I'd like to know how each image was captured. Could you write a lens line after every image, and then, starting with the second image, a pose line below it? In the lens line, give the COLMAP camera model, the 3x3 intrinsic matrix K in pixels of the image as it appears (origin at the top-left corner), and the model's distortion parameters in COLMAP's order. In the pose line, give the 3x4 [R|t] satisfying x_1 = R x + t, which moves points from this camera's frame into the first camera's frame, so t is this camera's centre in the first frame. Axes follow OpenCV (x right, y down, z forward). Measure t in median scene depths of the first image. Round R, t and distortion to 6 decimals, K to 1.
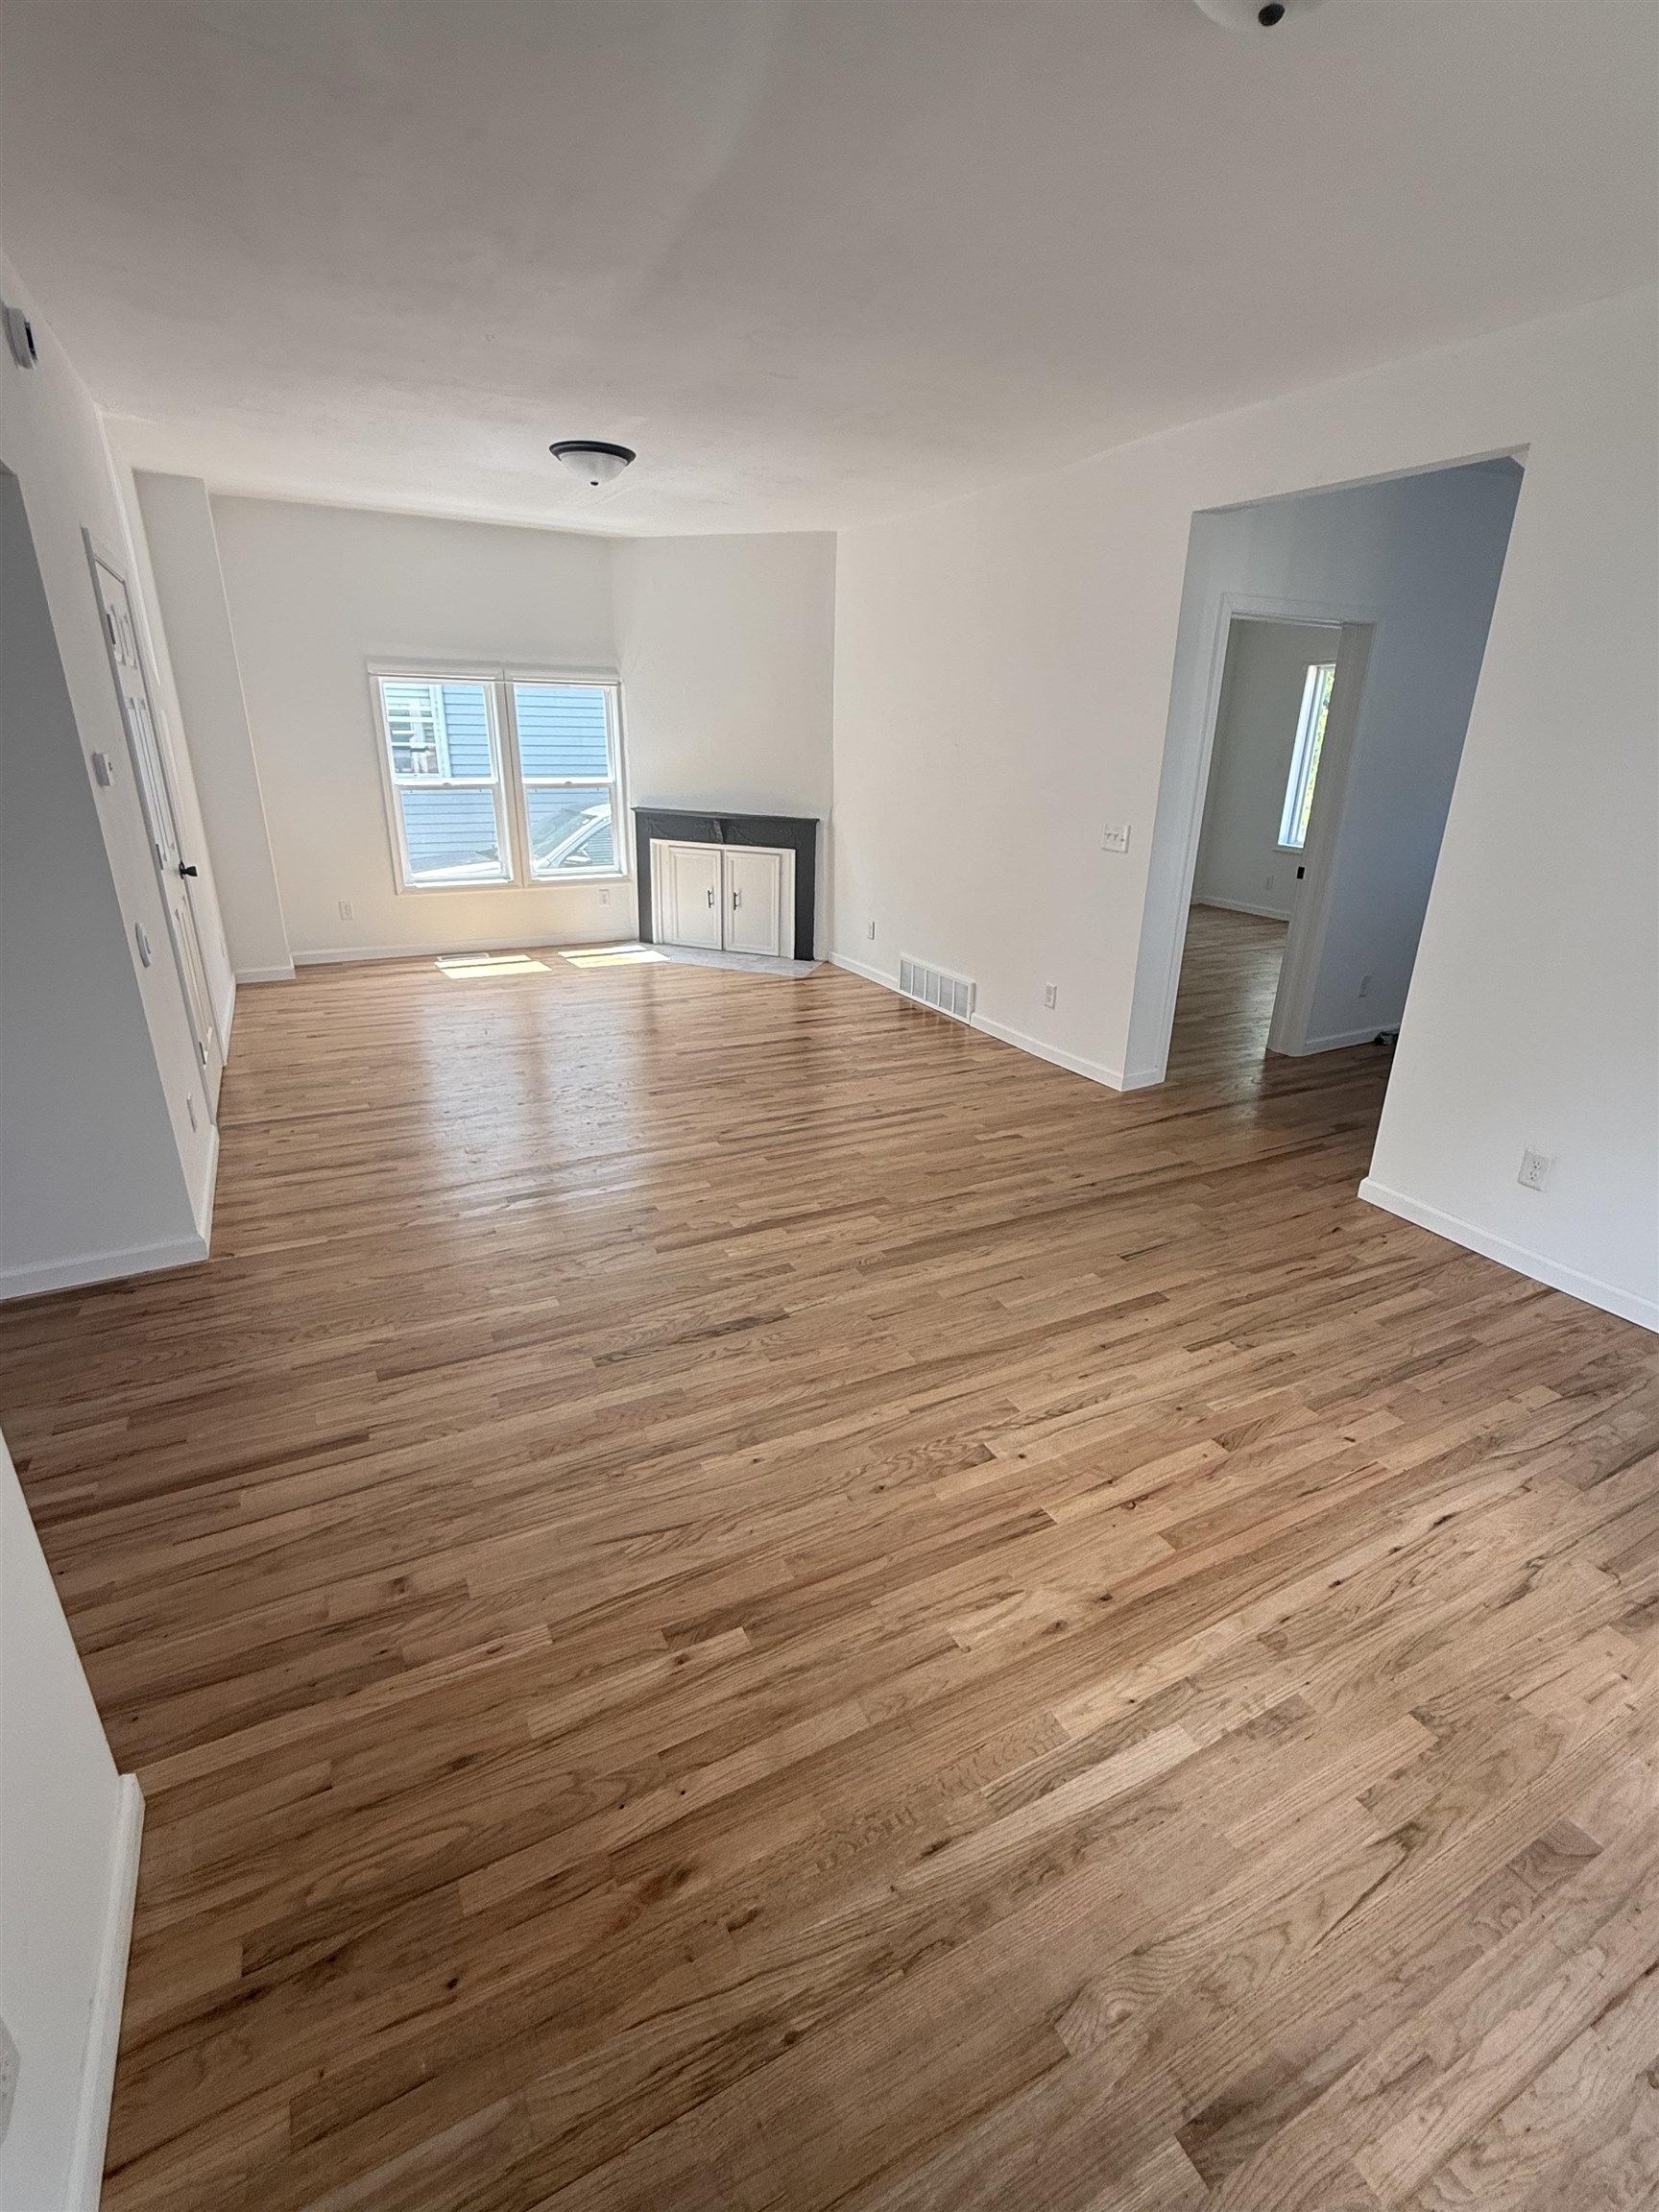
lens RADIAL K [[1003.3, 0, 835.1], [0, 1003.3, 1103.0], [0, 0, 1]] dist [-0.001672, -0.000139]
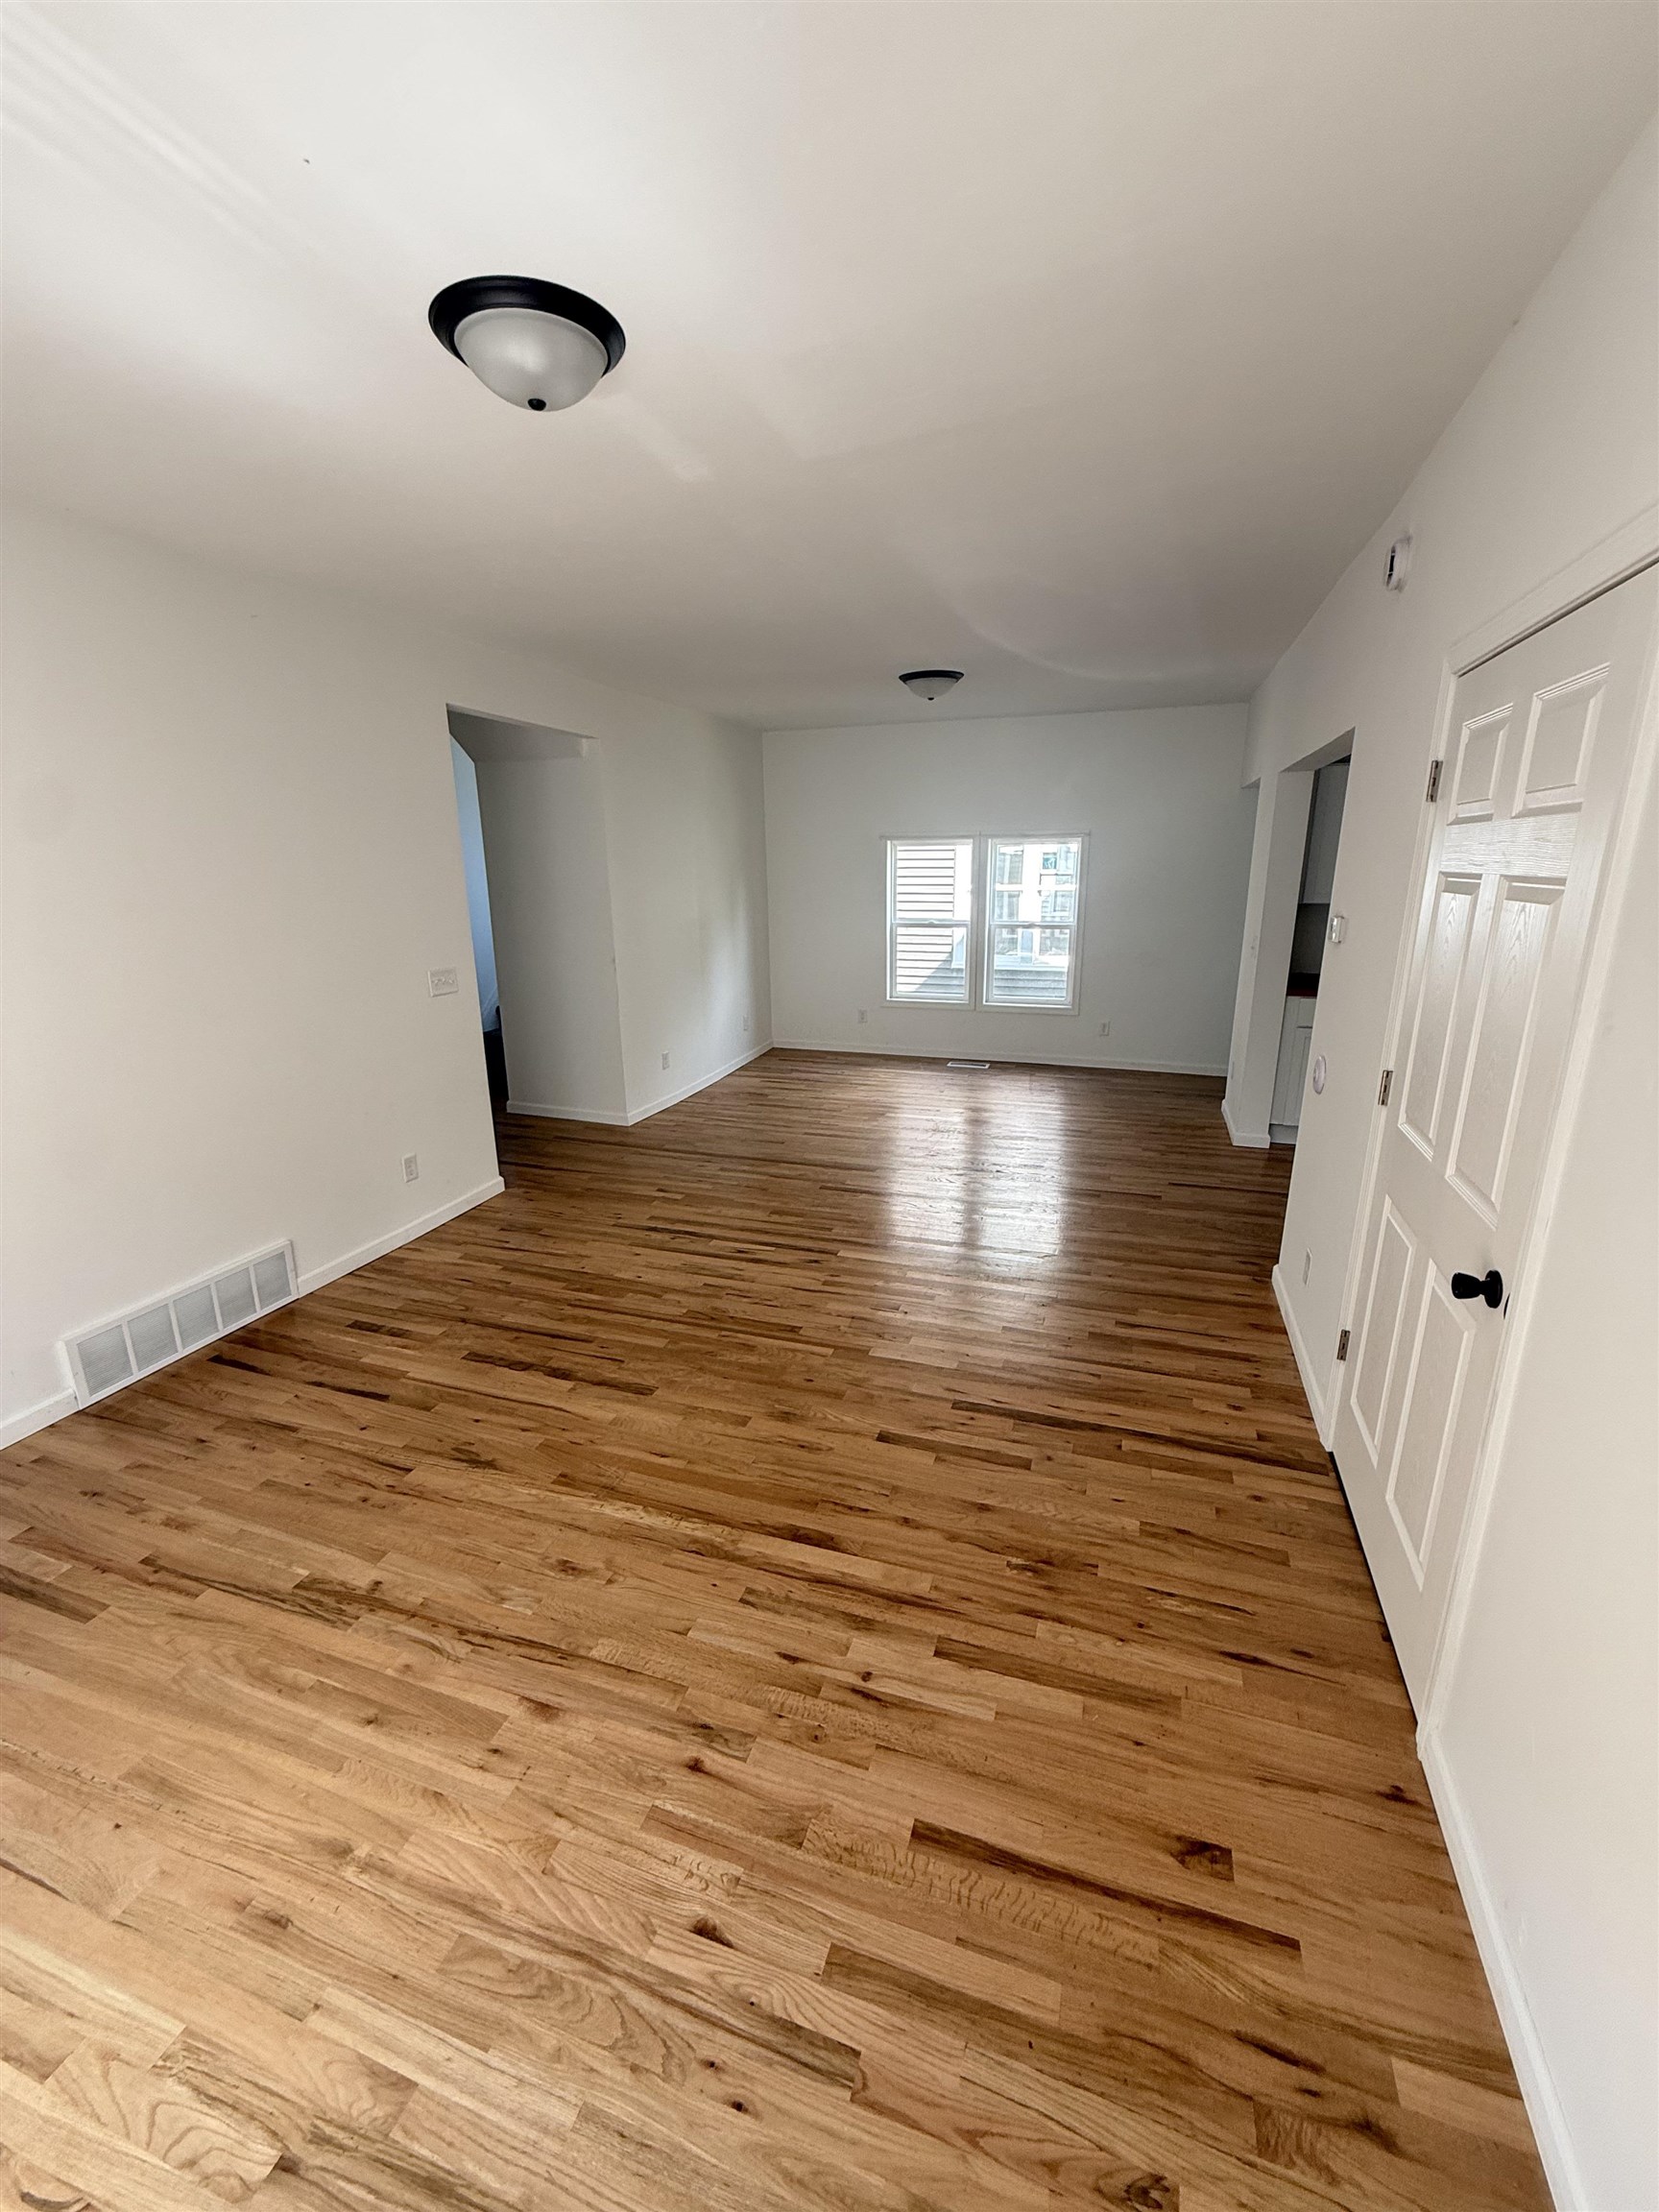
lens RADIAL K [[882.6, 0, 831.6], [0, 882.6, 1115.8], [0, 0, 1]] dist [-0.001882, 0.000413]
pose [[-0.684357, -0.215418, 0.696599, -0.479929], [0.253726, 0.825299, 0.504485, -0.365599], [-0.683577, 0.521993, -0.510142, 0.907107]]
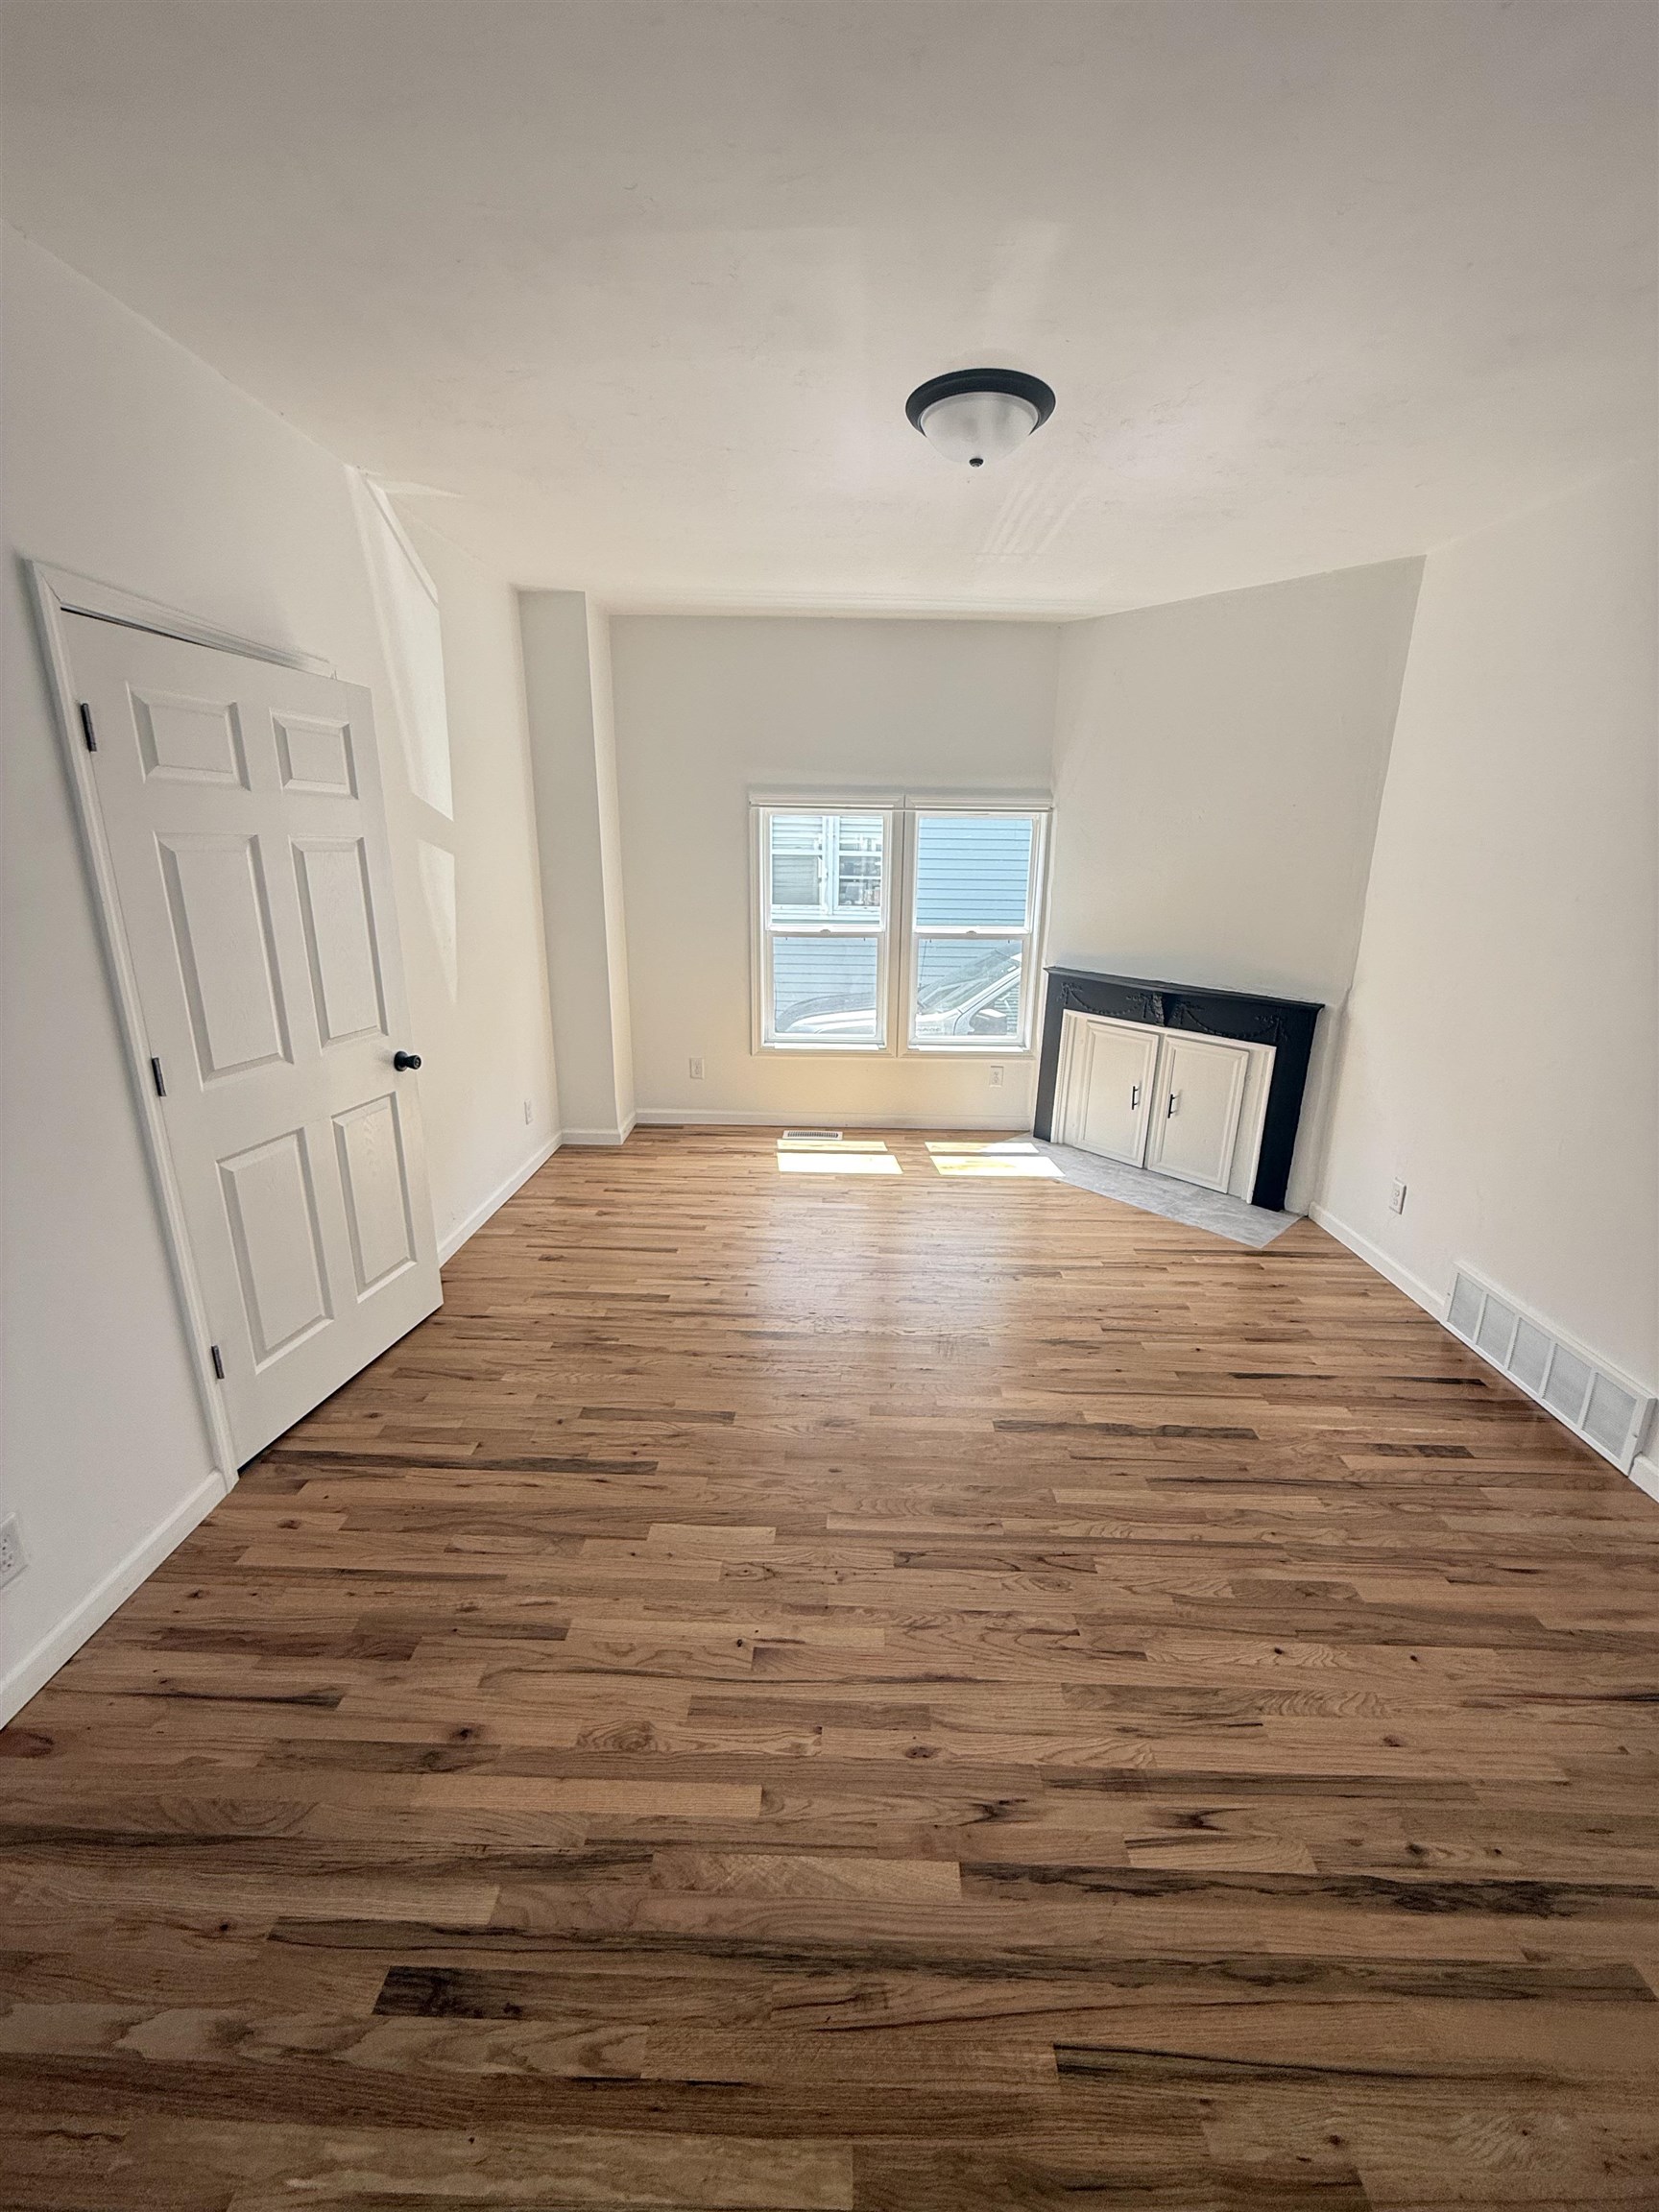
lens RADIAL K [[882.6, 0, 833.5], [0, 882.6, 1095.7], [0, 0, 1]] dist [-0.001882, 0.000413]
pose [[0.874982, 0.124481, -0.467878, -0.021115], [-0.167267, 0.984599, -0.050849, -0.157058], [0.454343, 0.122753, 0.882329, 0.397556]]
